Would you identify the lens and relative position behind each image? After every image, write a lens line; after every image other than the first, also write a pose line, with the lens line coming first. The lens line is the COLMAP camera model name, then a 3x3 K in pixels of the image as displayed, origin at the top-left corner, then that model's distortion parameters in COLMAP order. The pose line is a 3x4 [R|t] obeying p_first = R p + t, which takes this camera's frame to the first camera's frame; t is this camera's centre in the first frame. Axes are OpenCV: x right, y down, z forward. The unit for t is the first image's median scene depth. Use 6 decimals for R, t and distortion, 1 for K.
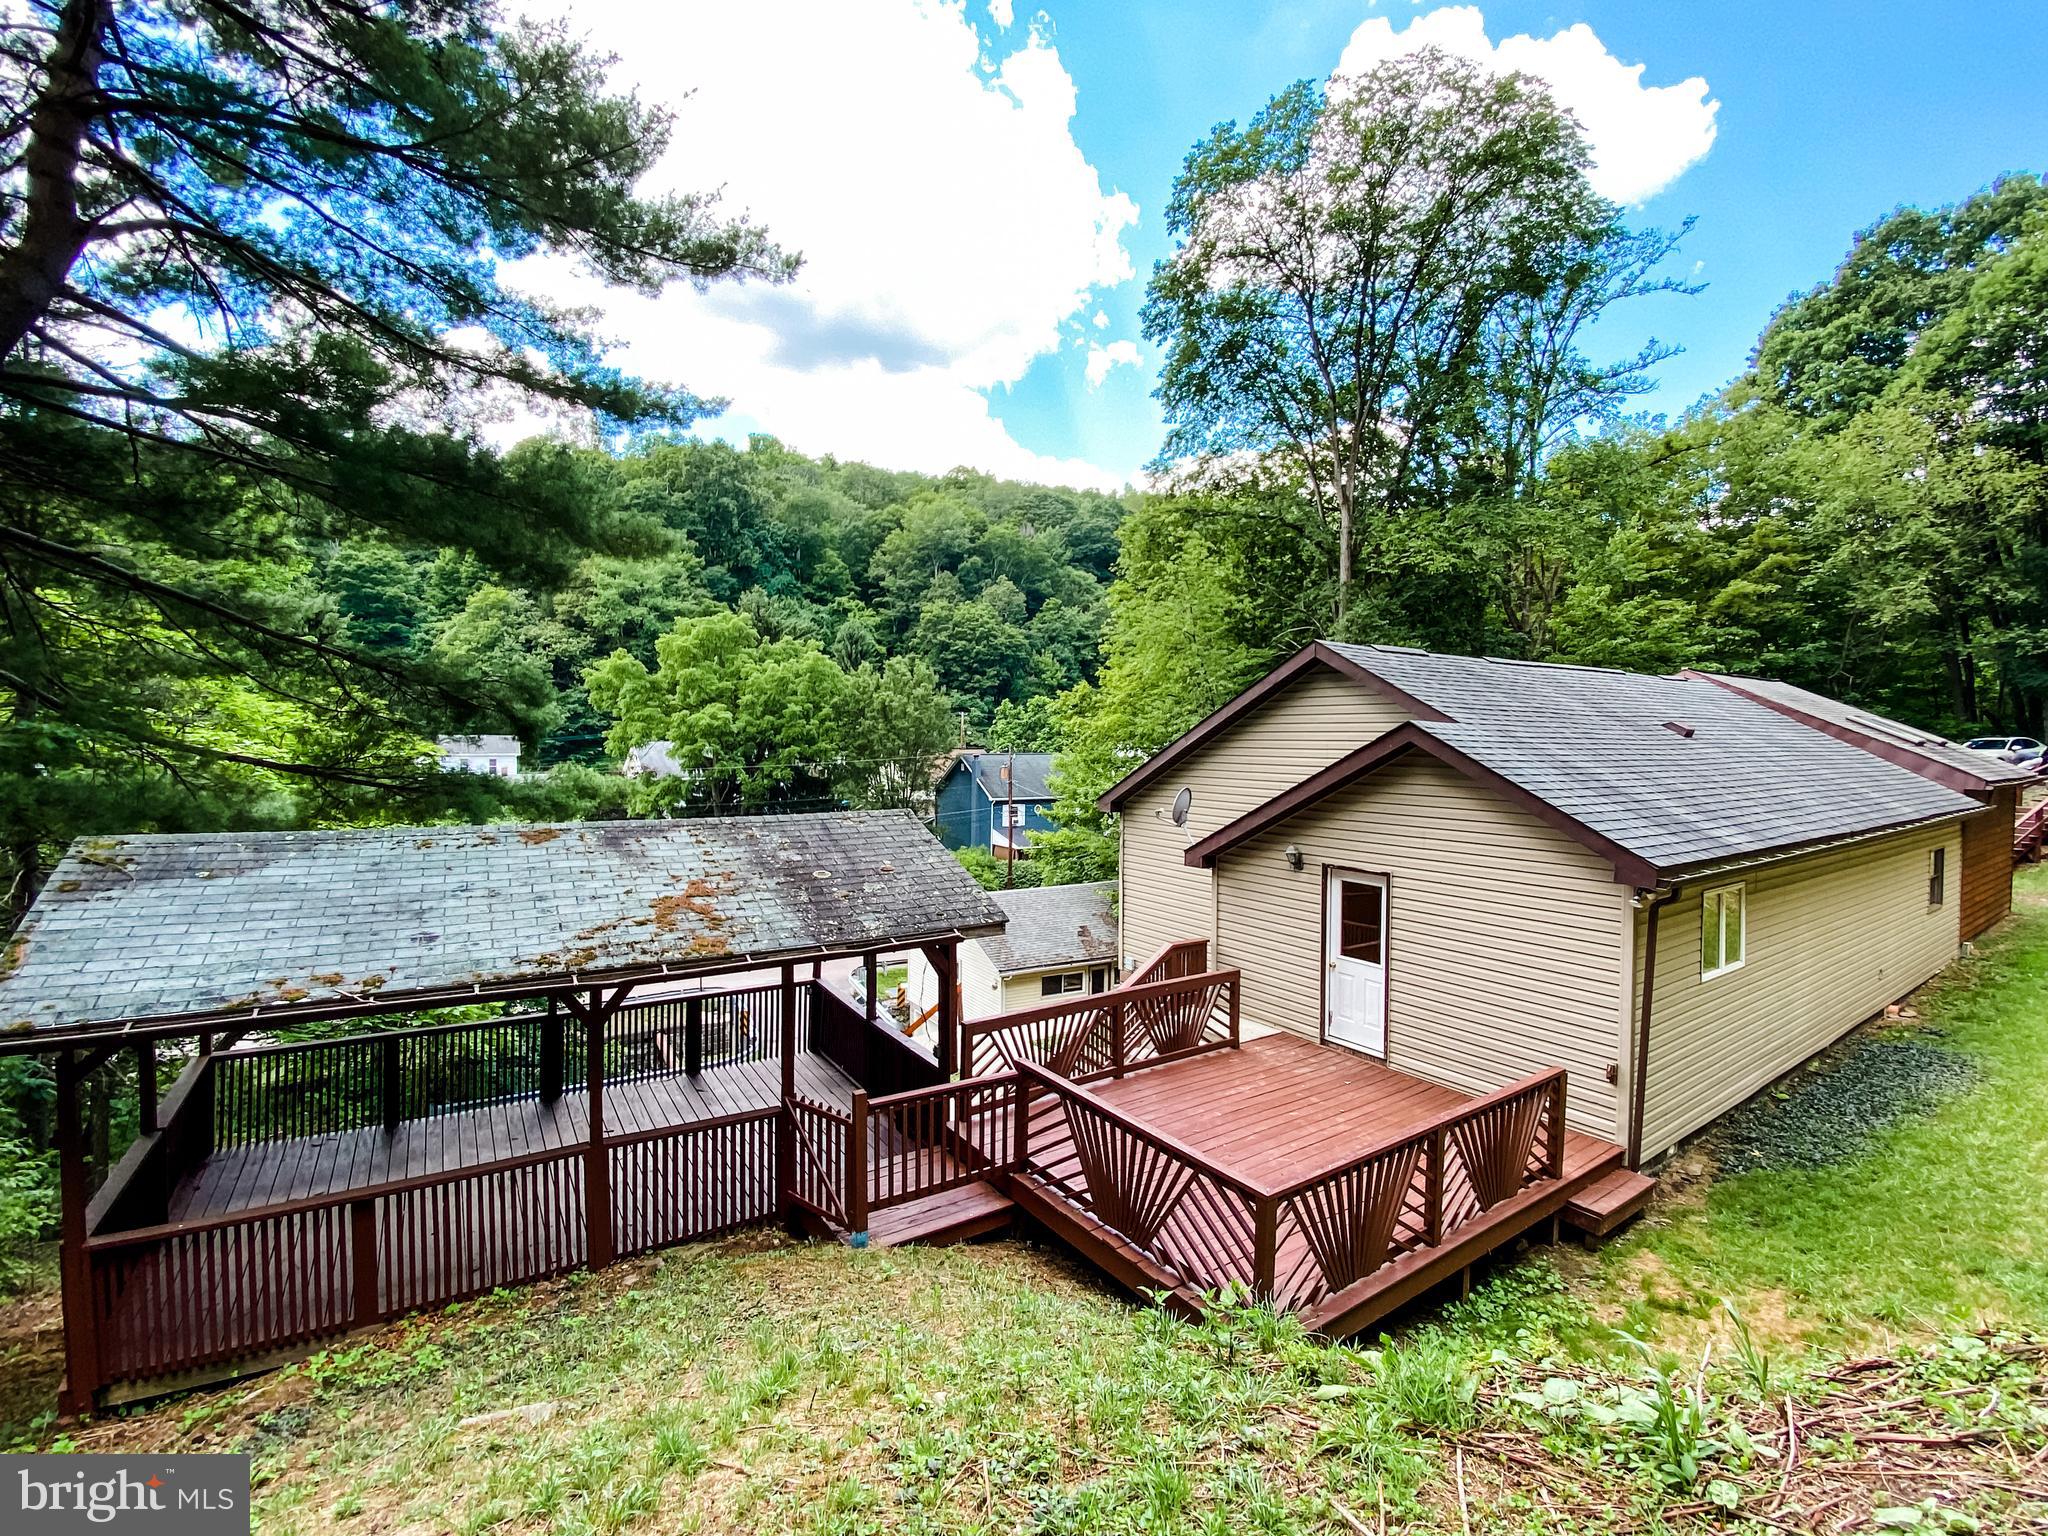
lens RADIAL K [[924.3, 0, 1016.6], [0, 924.3, 760.6], [0, 0, 1]] dist [0.039654, -0.029678]
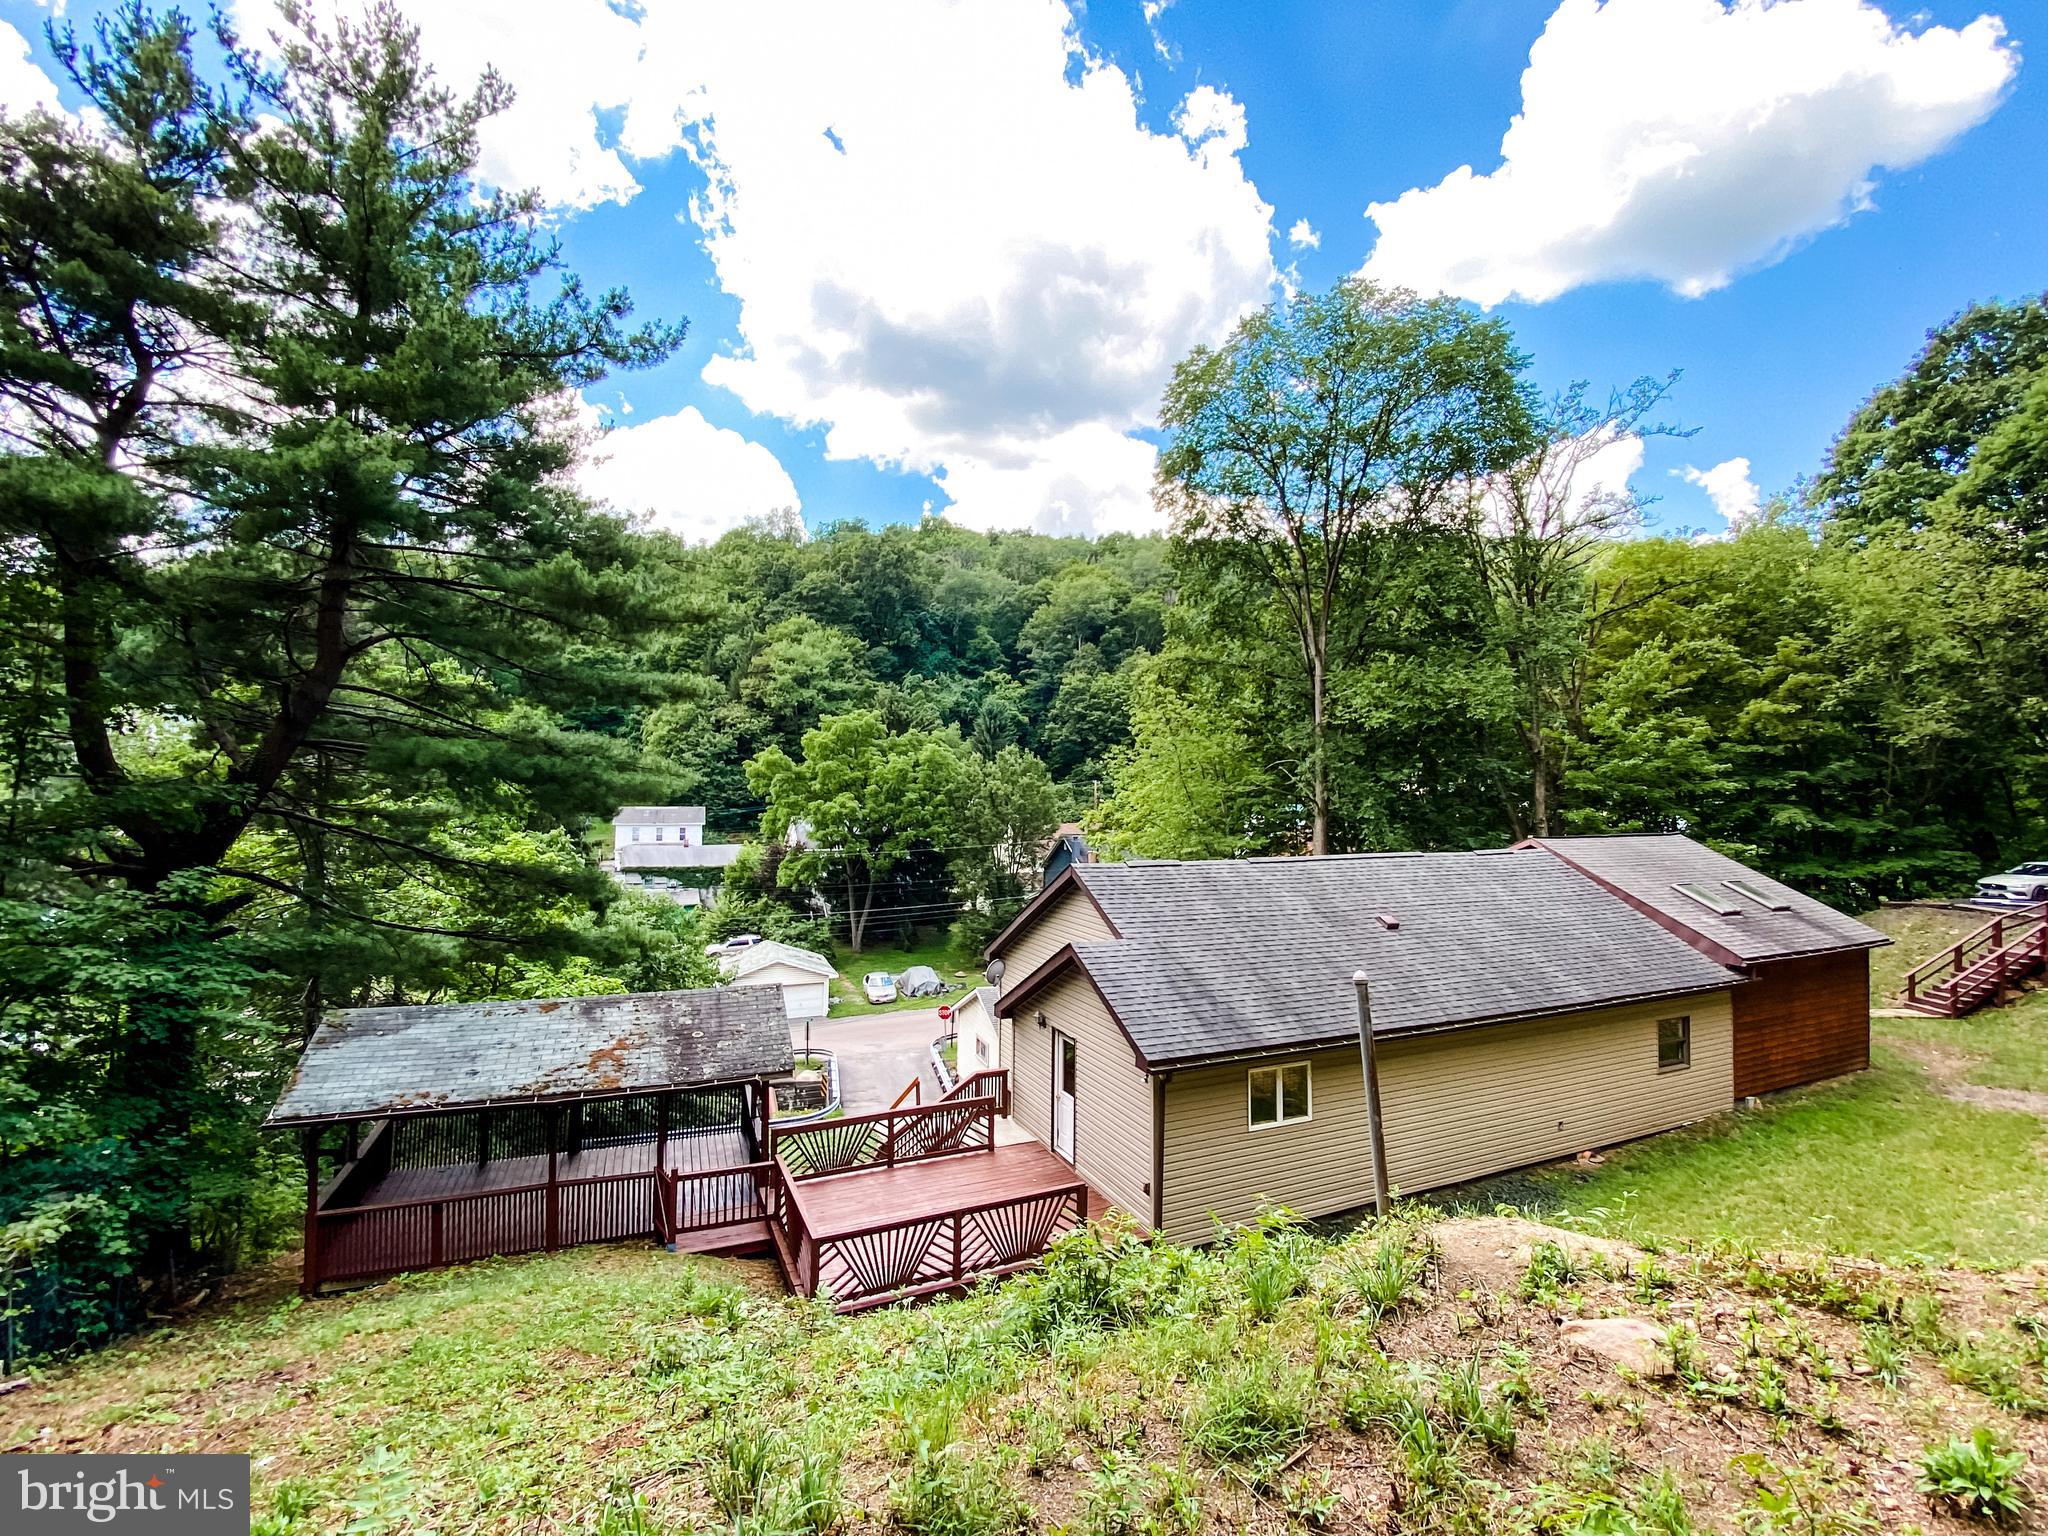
lens RADIAL K [[924.3, 0, 1016.6], [0, 924.3, 760.6], [0, 0, 1]] dist [0.039654, -0.029678]
pose [[0.981253, -0.006191, -0.192623, 0.109034], [-0.003316, 0.998794, -0.048990, -0.046515], [0.192693, 0.048710, 0.980049, -0.093323]]
